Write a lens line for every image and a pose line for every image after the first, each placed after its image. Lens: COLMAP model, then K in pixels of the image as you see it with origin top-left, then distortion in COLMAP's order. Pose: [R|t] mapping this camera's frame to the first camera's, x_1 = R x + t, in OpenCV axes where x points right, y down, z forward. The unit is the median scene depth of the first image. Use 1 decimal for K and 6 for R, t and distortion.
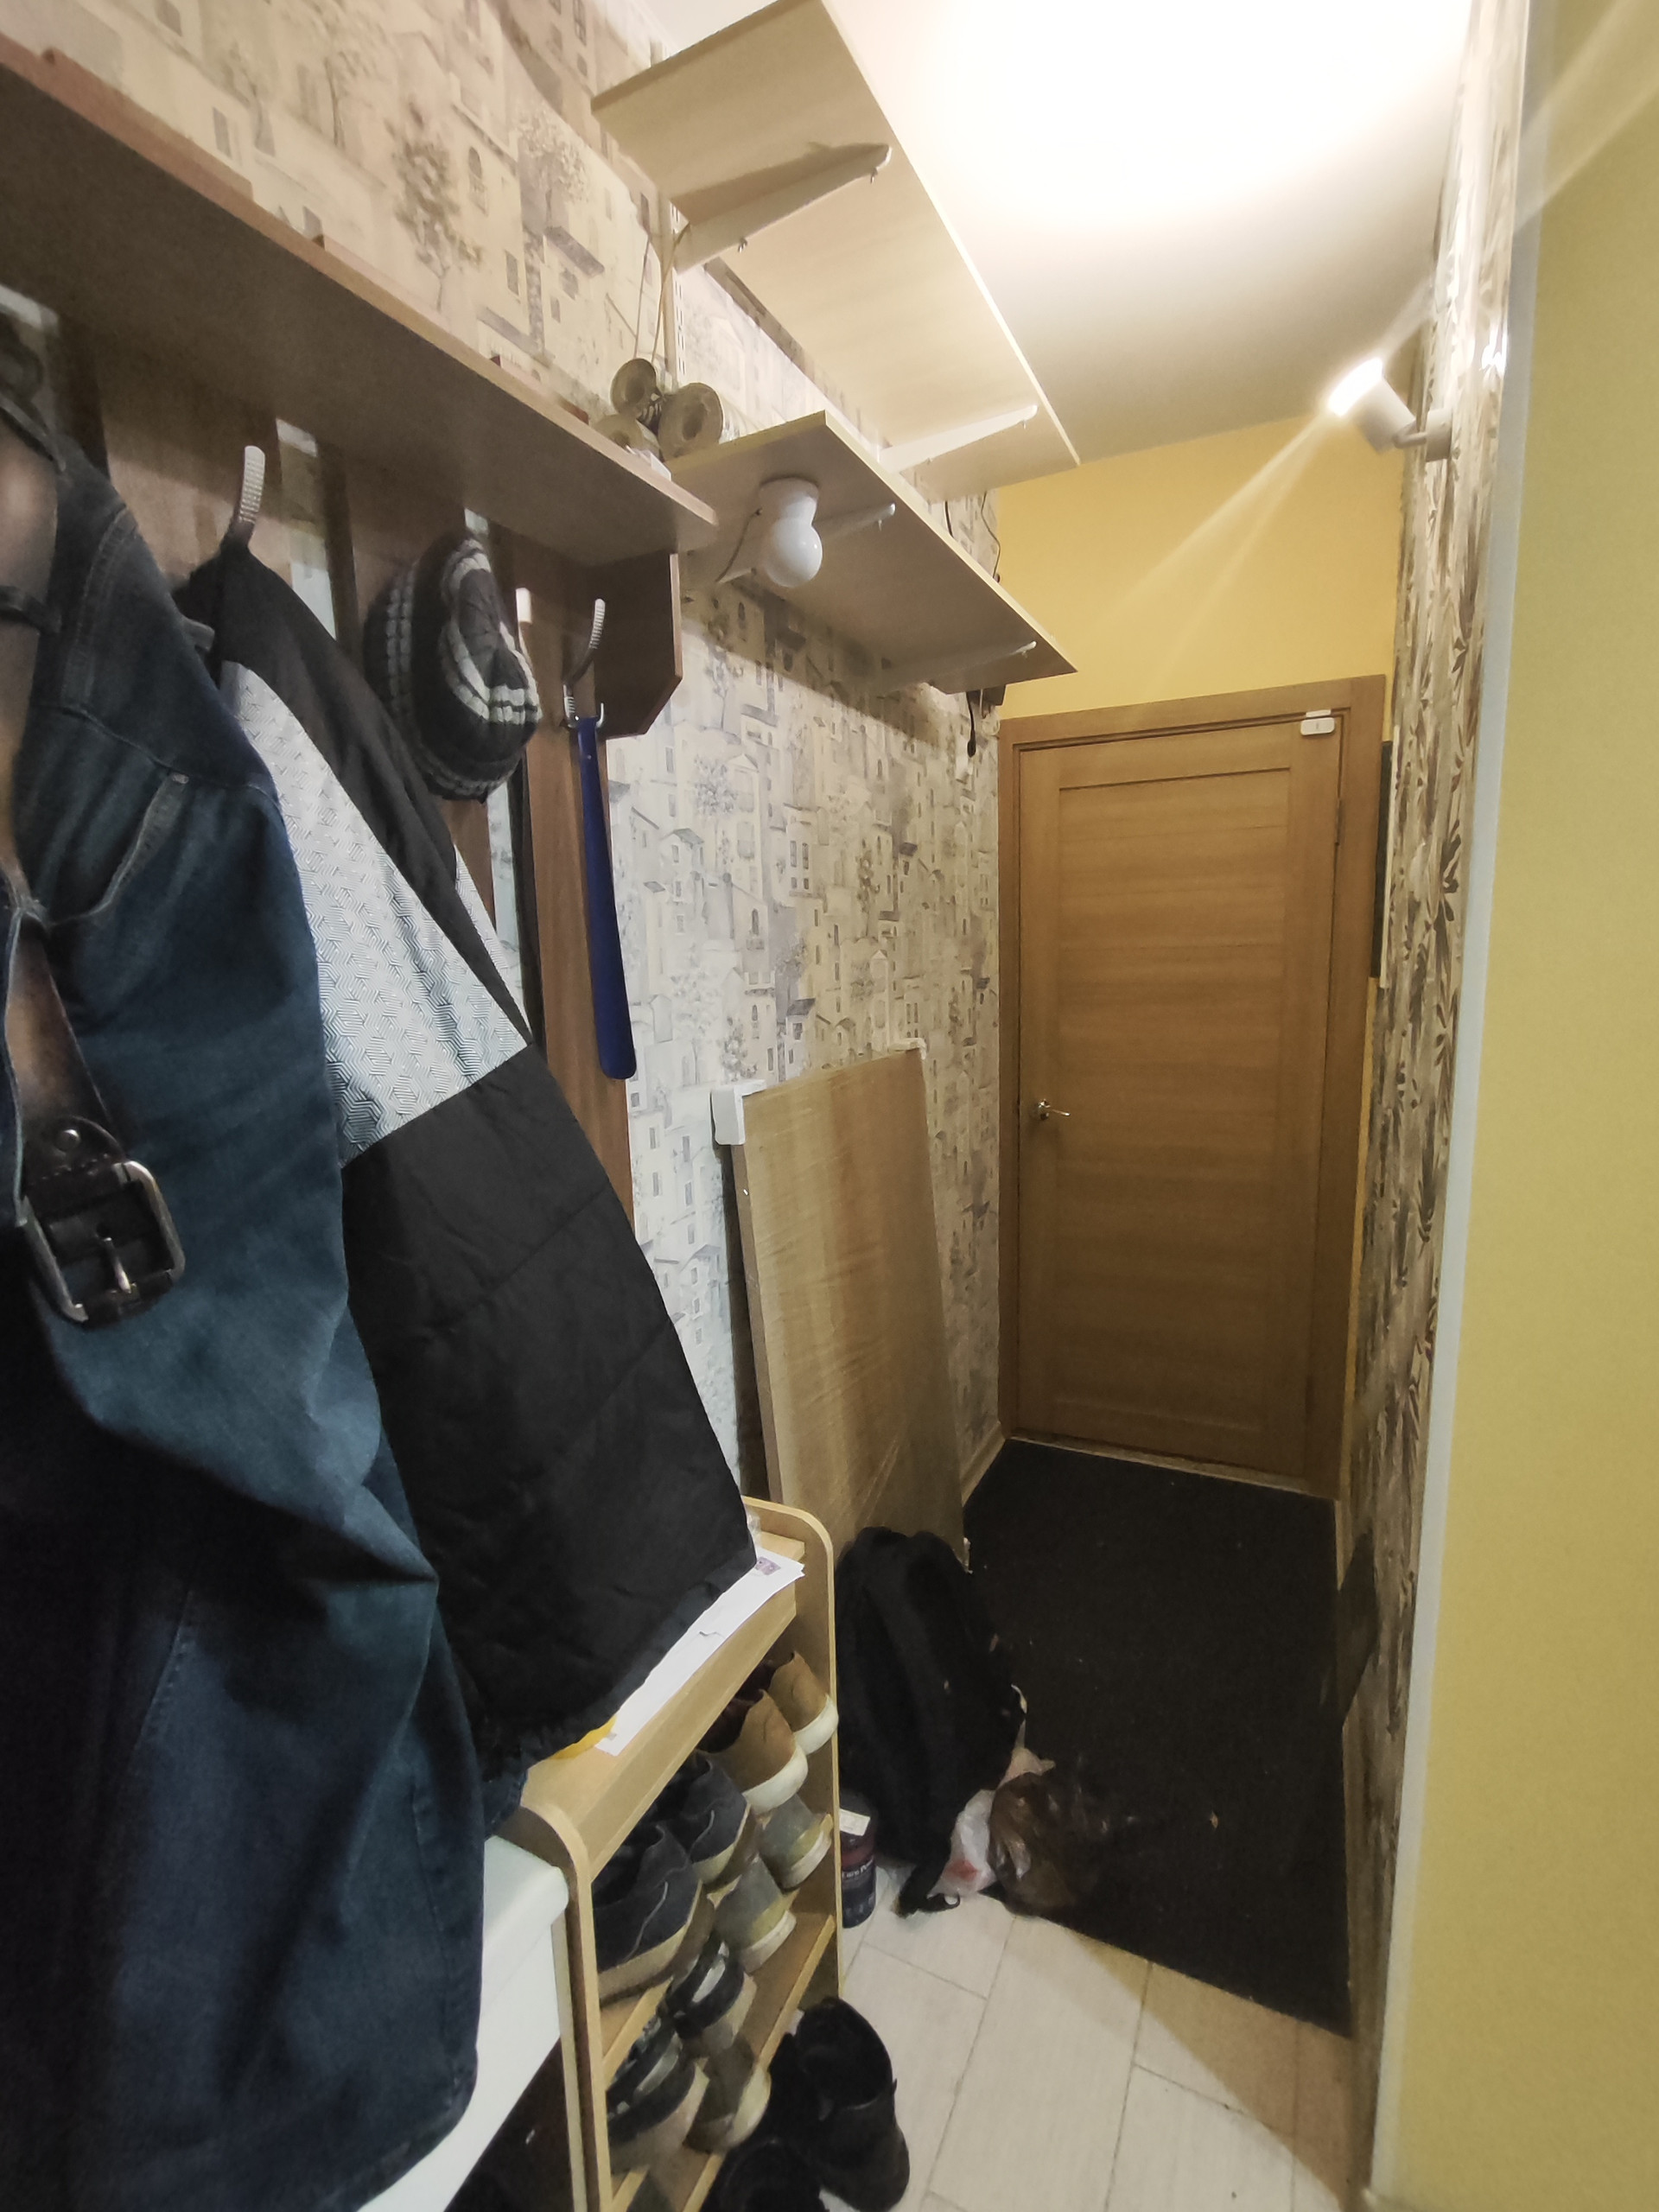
lens RADIAL K [[1012.4, 0, 829.5], [0, 1012.4, 1106.0], [0, 0, 1]] dist [-0.026008, 0.018493]
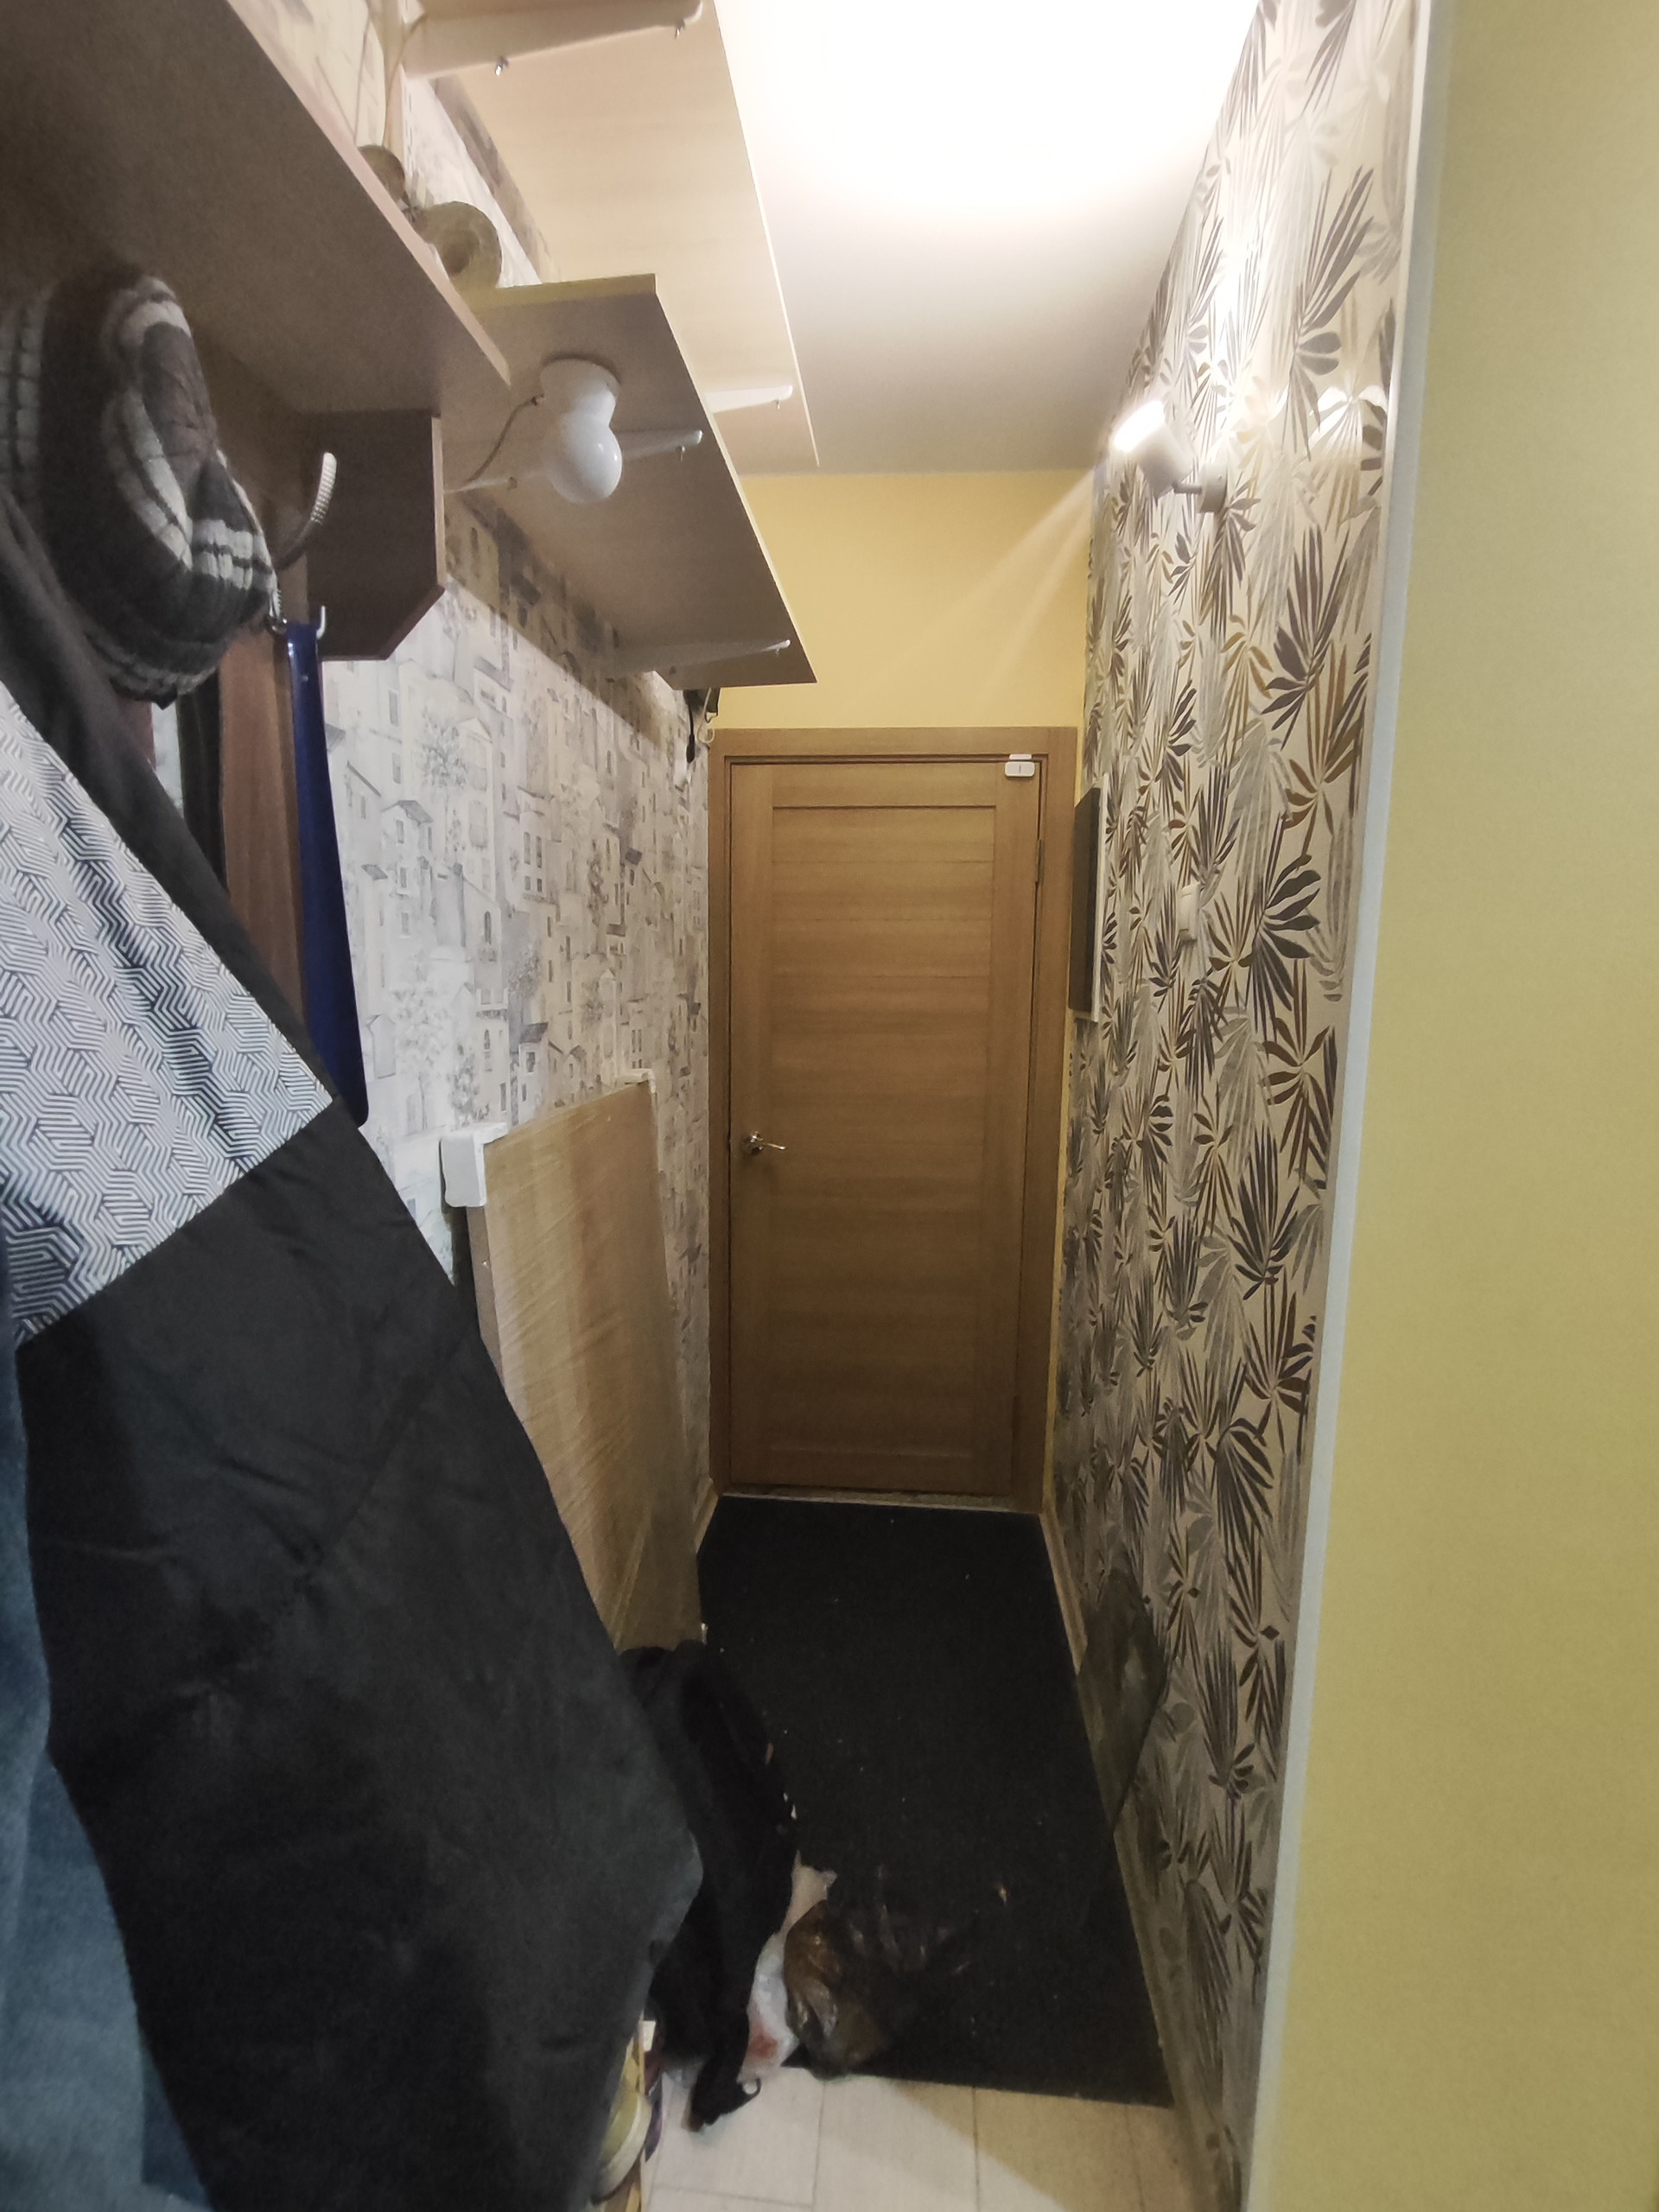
lens RADIAL K [[1012.4, 0, 829.5], [0, 1012.4, 1106.0], [0, 0, 1]] dist [-0.026008, 0.018493]
pose [[0.936095, -0.010026, 0.351604, -0.103090], [0.018867, 0.999586, -0.021727, -0.016885], [-0.351241, 0.026972, 0.935897, 0.156170]]
